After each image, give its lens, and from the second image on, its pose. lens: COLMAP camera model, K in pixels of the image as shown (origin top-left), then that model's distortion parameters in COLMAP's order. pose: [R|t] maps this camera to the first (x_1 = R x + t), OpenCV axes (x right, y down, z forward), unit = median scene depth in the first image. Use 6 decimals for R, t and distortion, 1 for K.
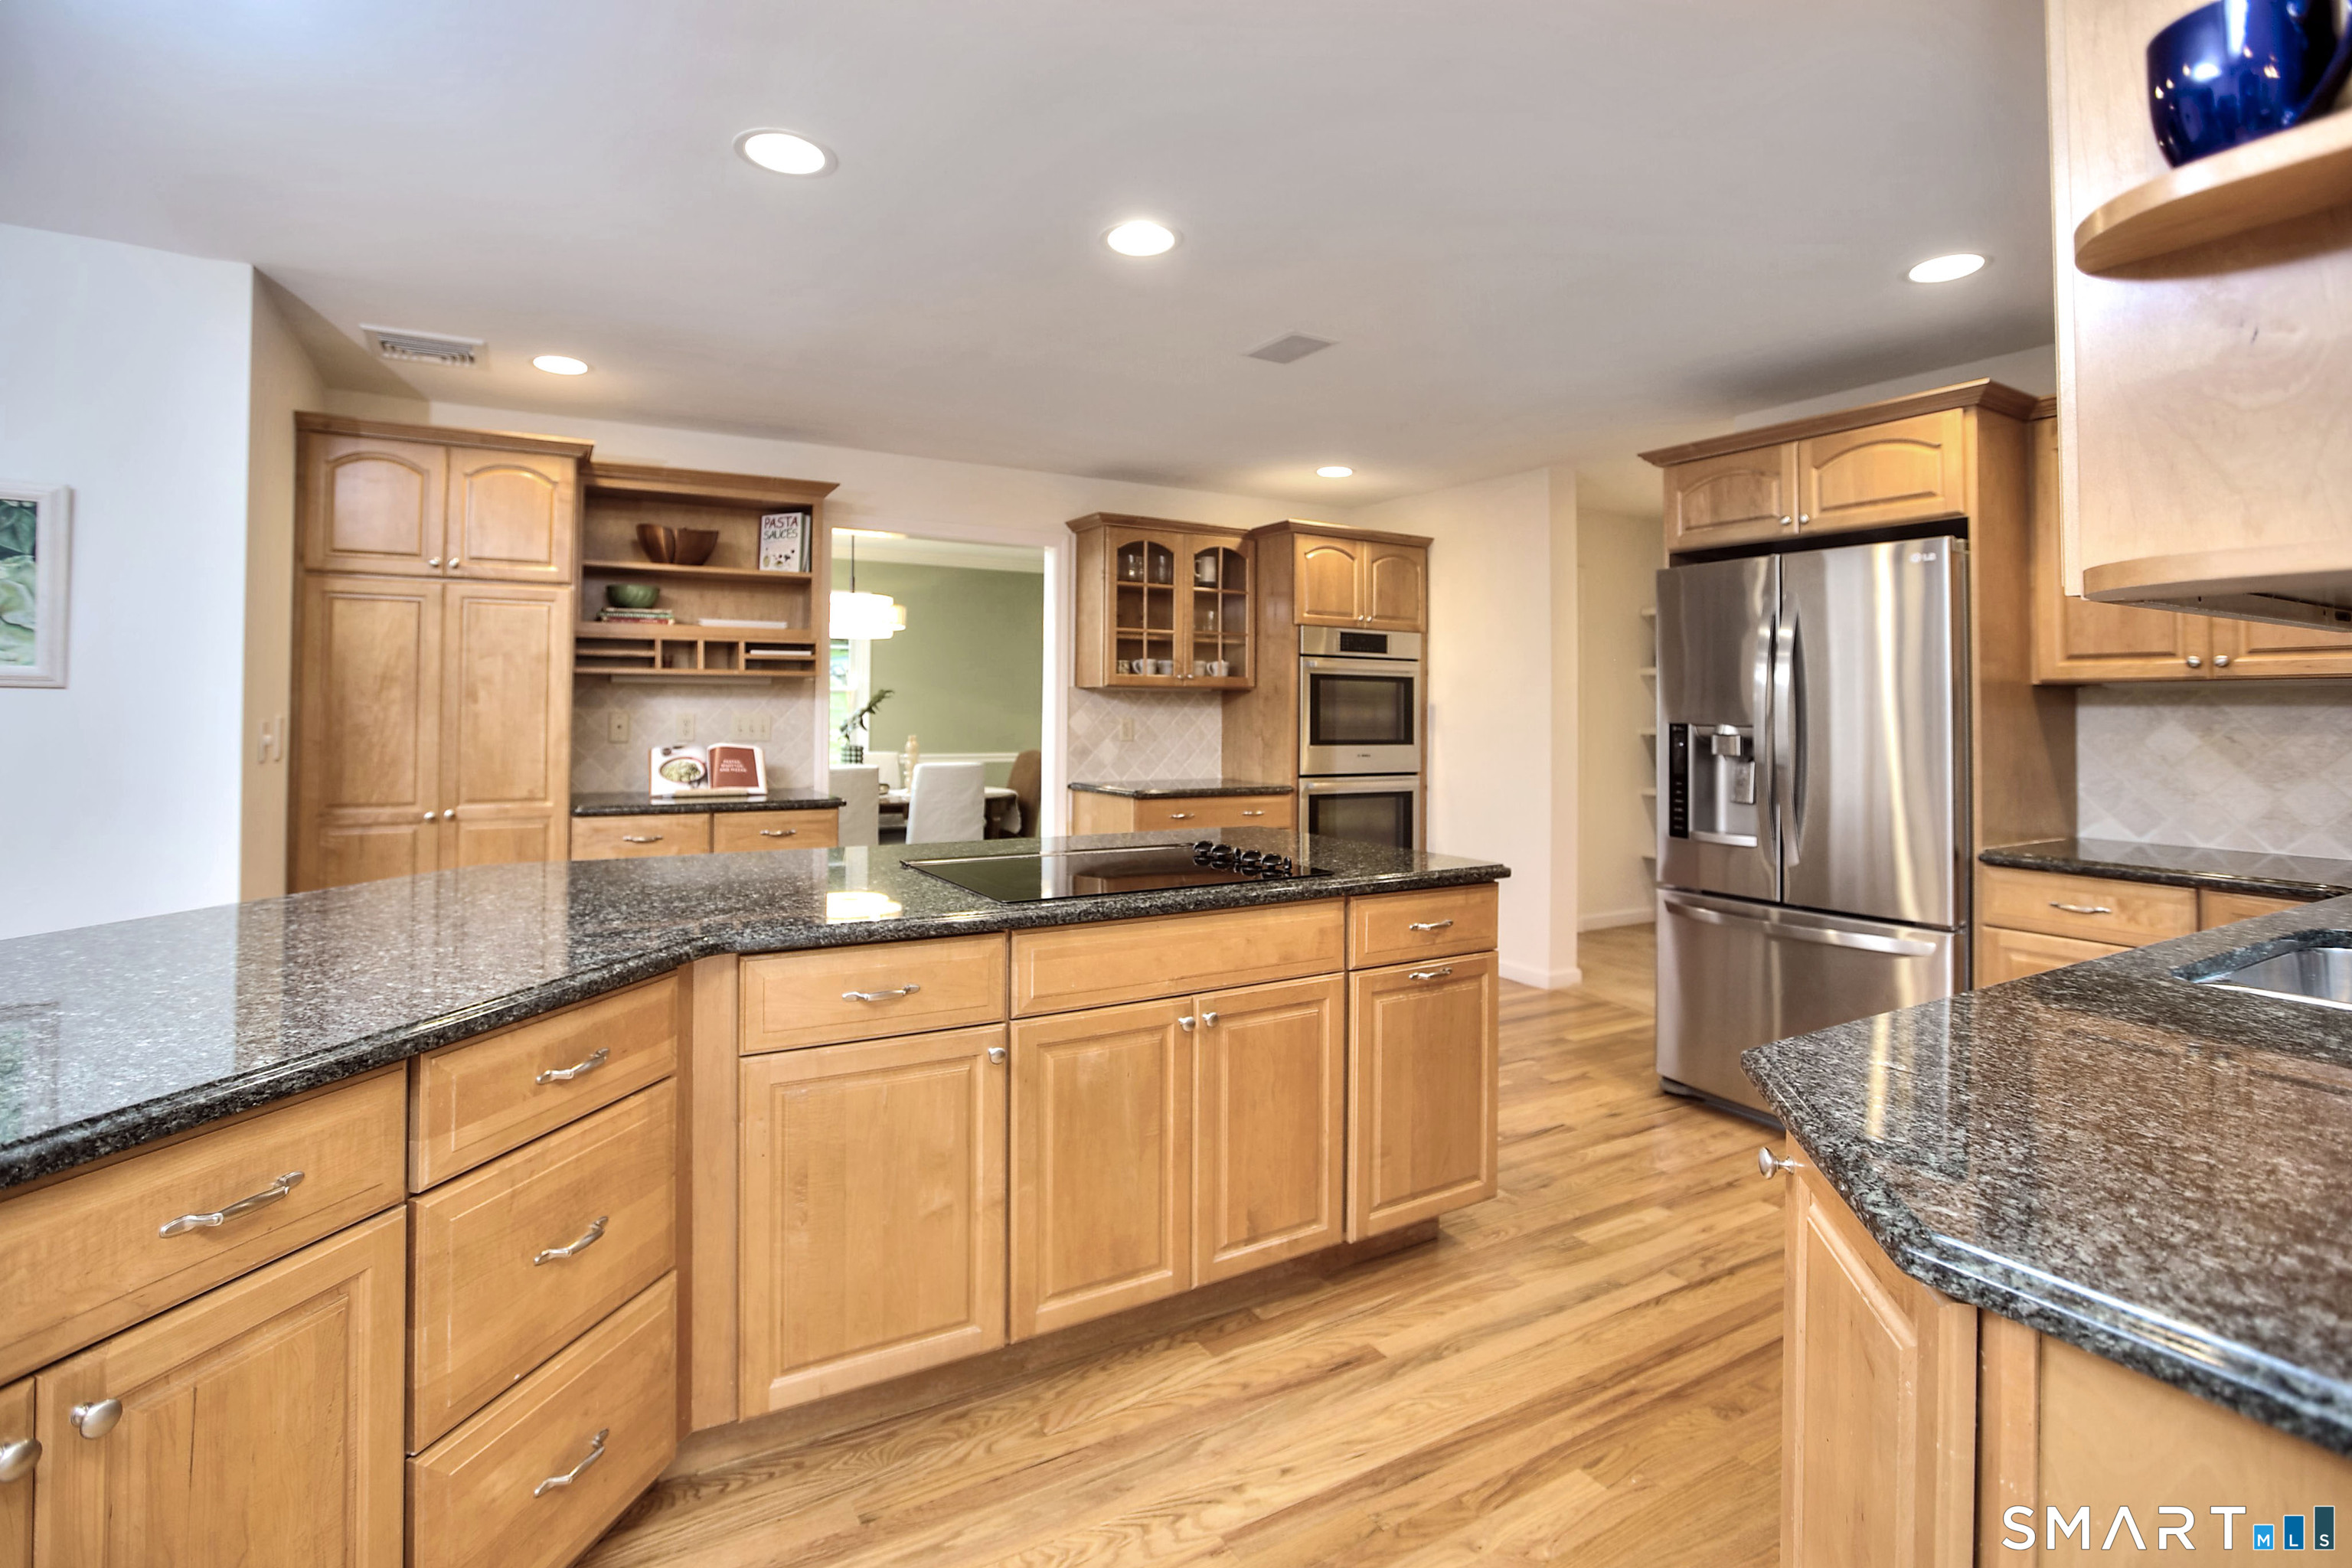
lens RADIAL K [[1082.8, 0, 1200.9], [0, 1082.8, 711.6], [0, 0, 1]] dist [-0.026898, 0.002939]
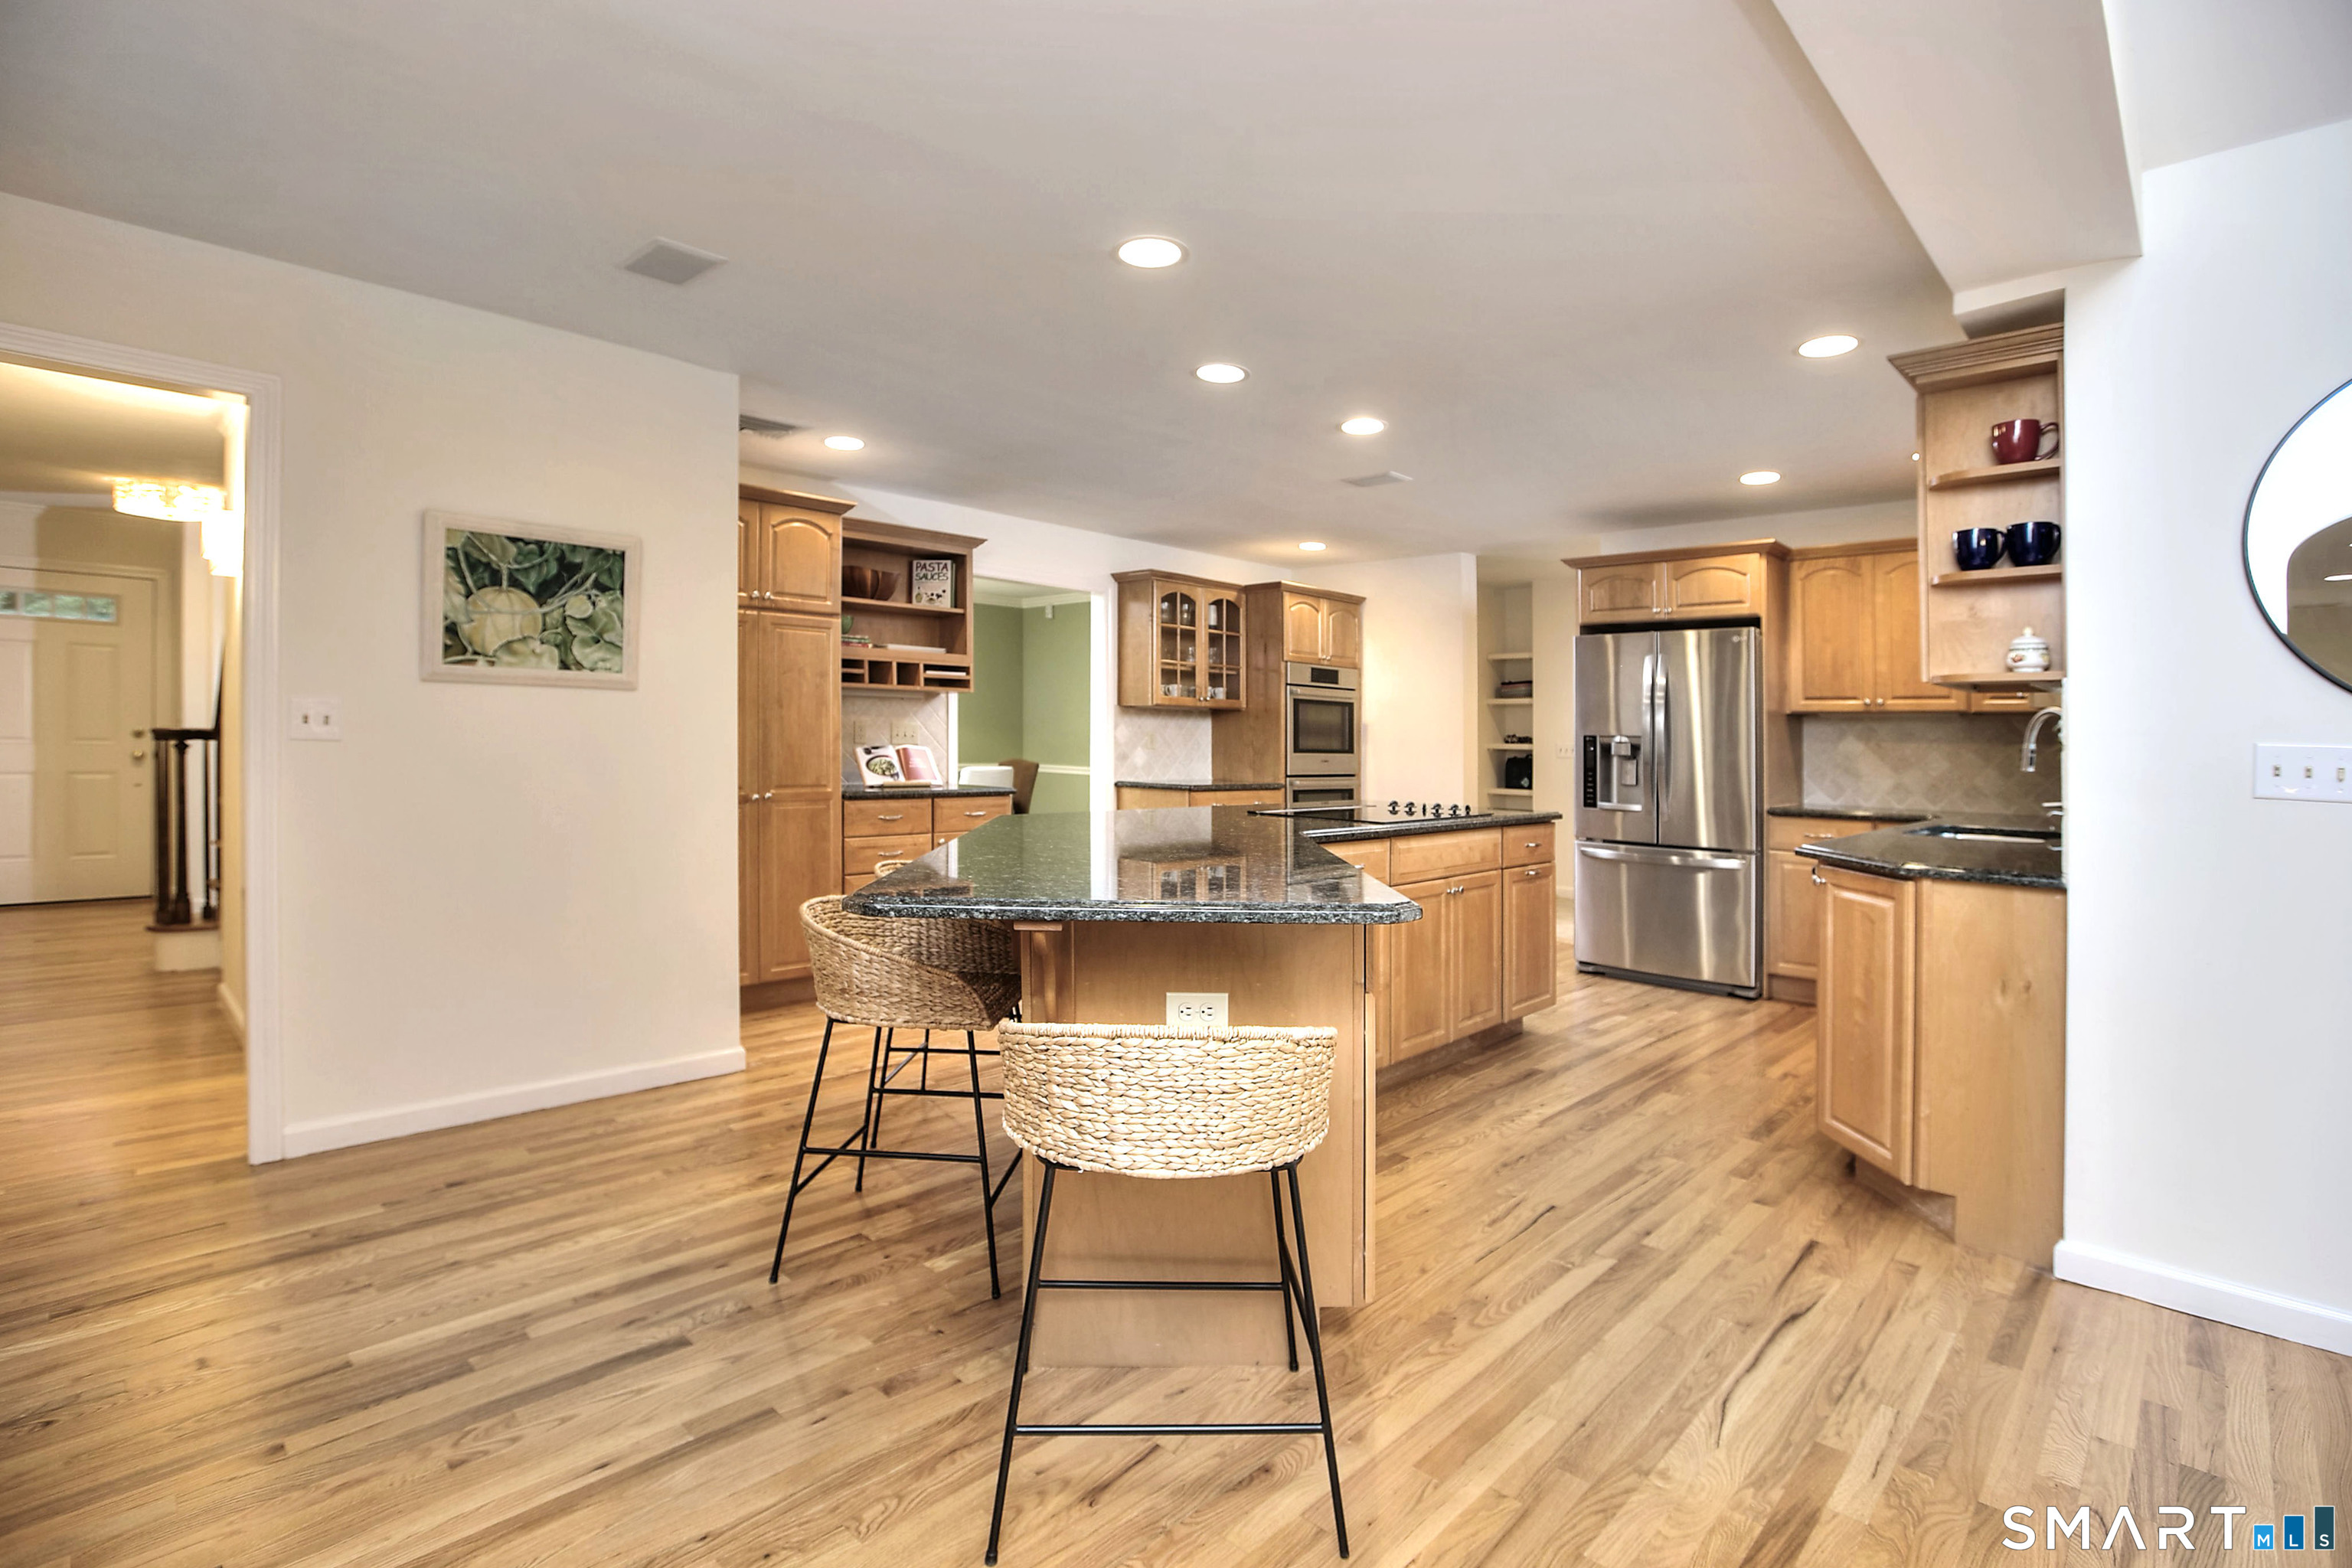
lens RADIAL K [[1082.8, 0, 1257.3], [0, 1082.8, 736.1], [0, 0, 1]] dist [-0.026898, 0.002939]
pose [[0.952376, 0.009544, 0.304776, -0.424980], [-0.009430, 0.999954, -0.001845, 0.017102], [-0.304779, -0.001117, 0.952422, -0.300002]]
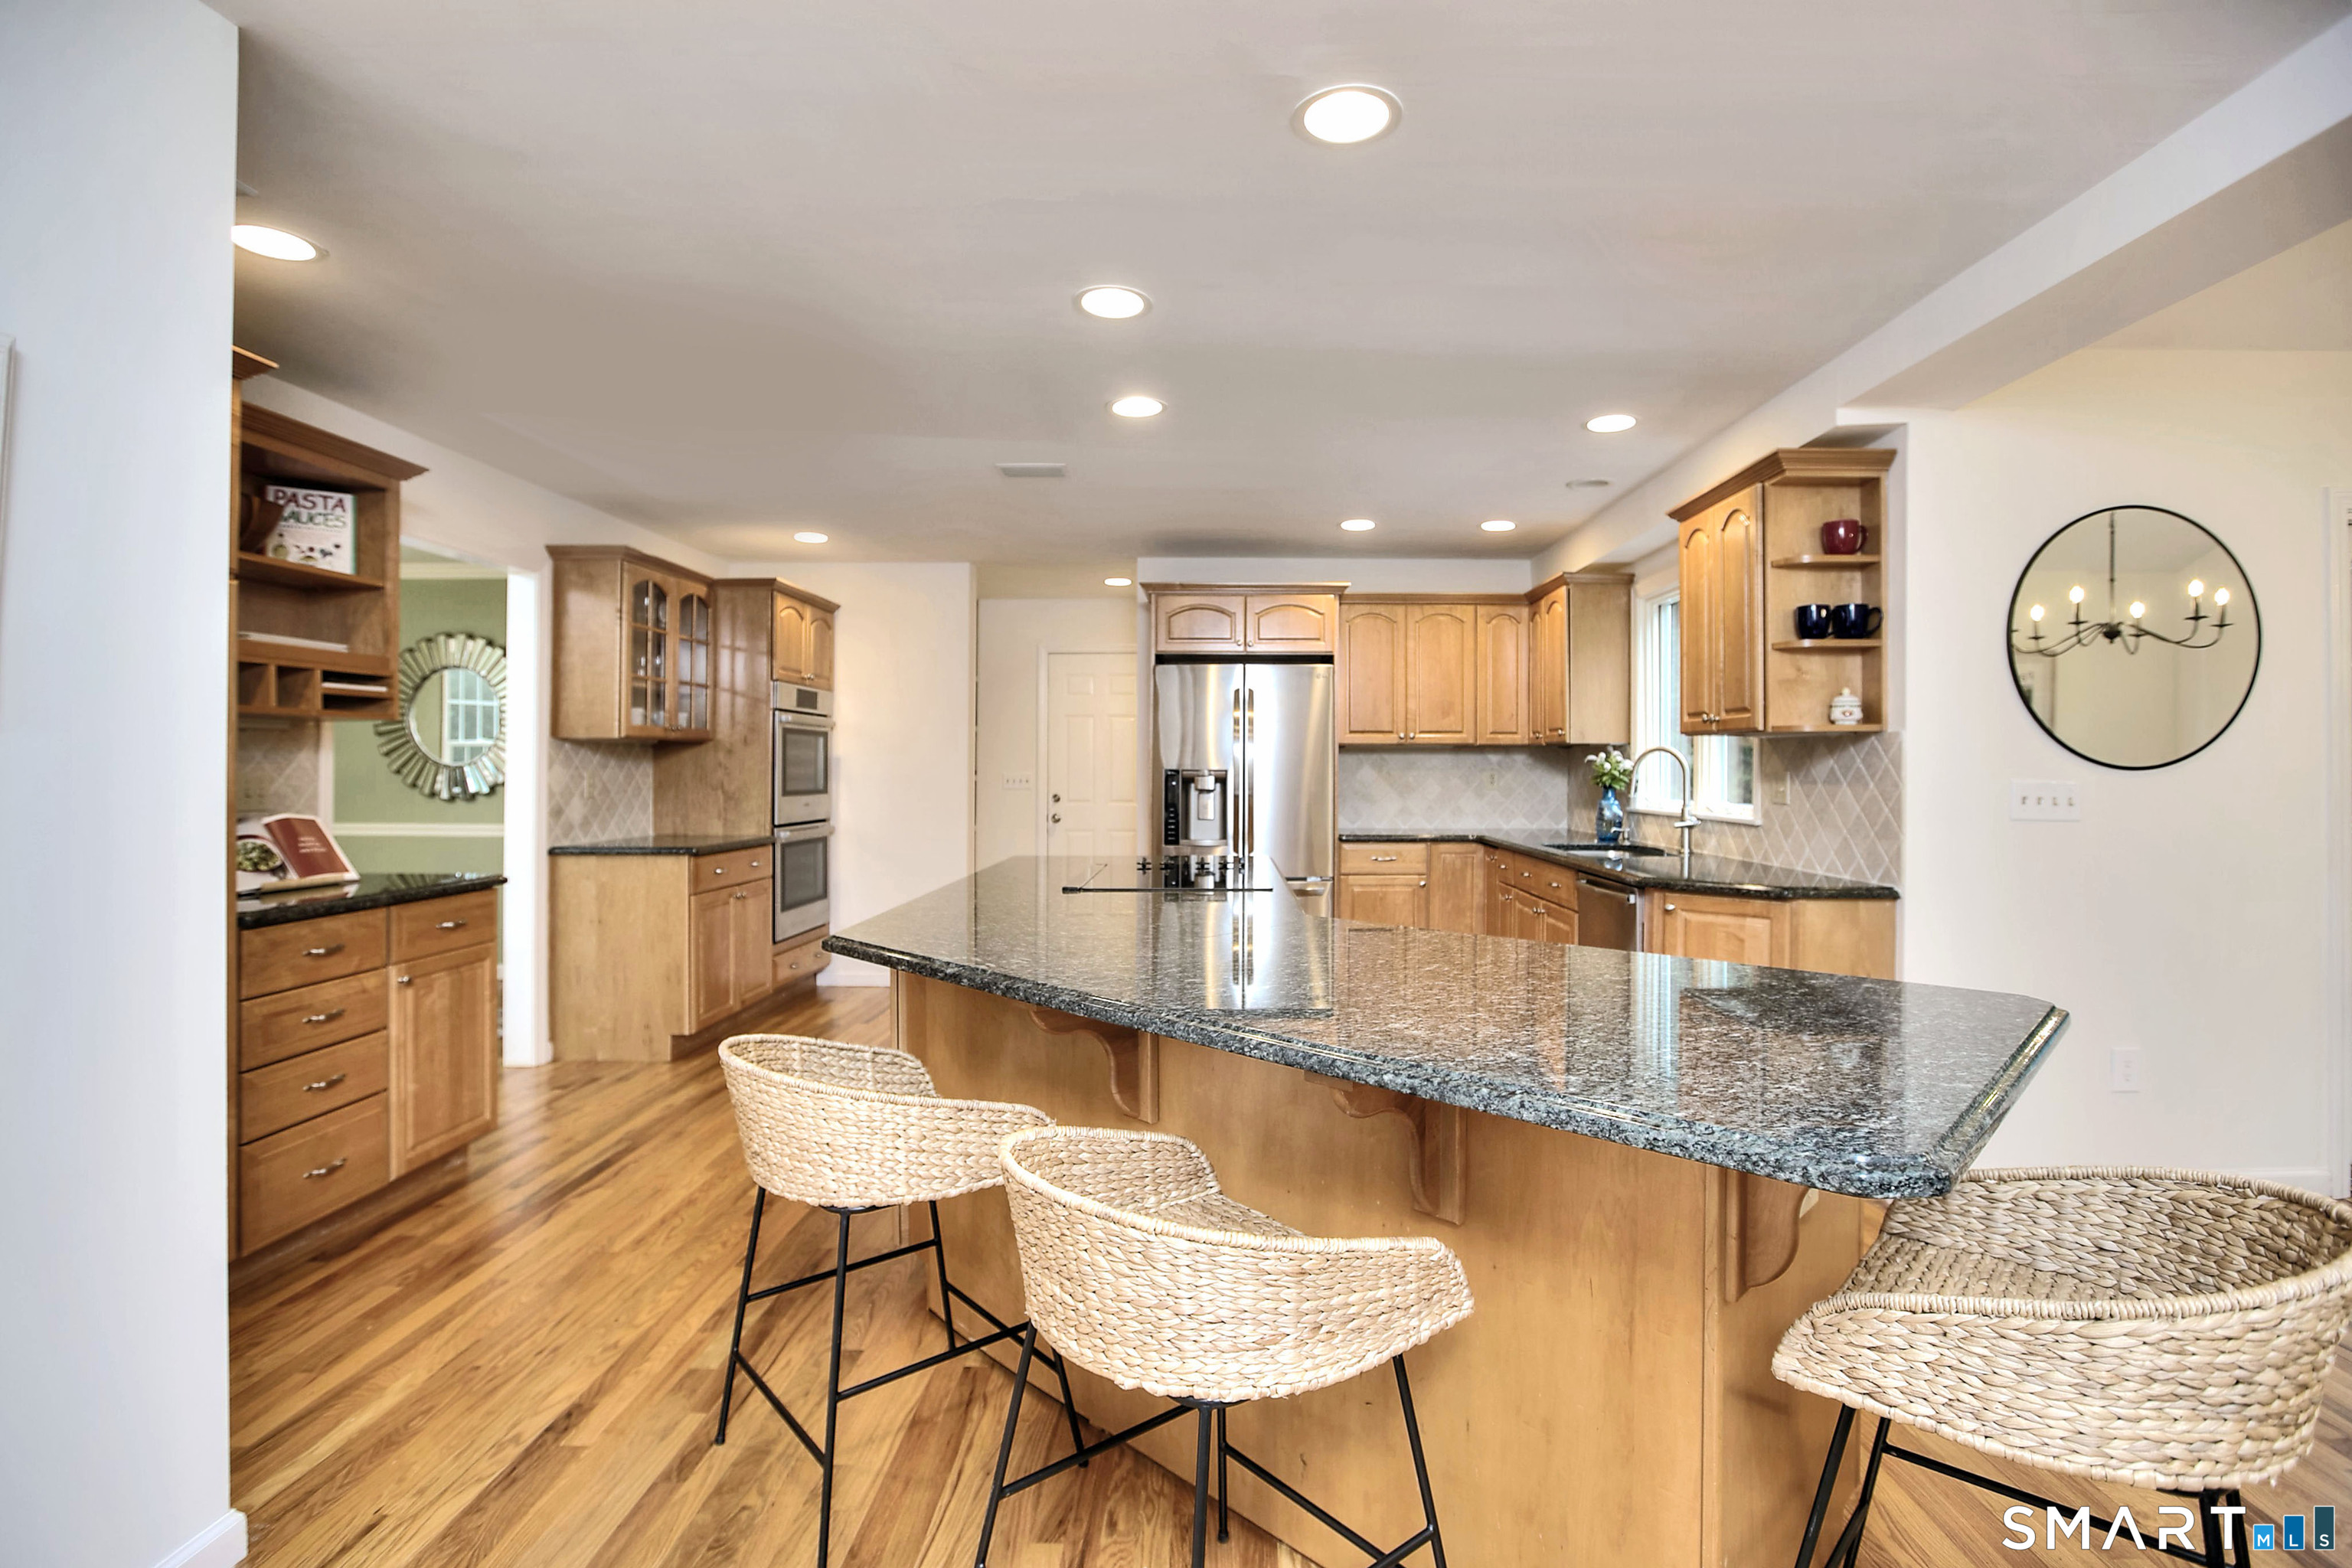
lens RADIAL K [[1082.8, 0, 1222.6], [0, 1082.8, 748.8], [0, 0, 1]] dist [-0.026898, 0.002939]
pose [[0.520735, 0.005646, 0.853700, -0.698500], [0.005734, 0.999932, -0.010111, -0.002028], [-0.853699, 0.010160, 0.520667, 0.127569]]
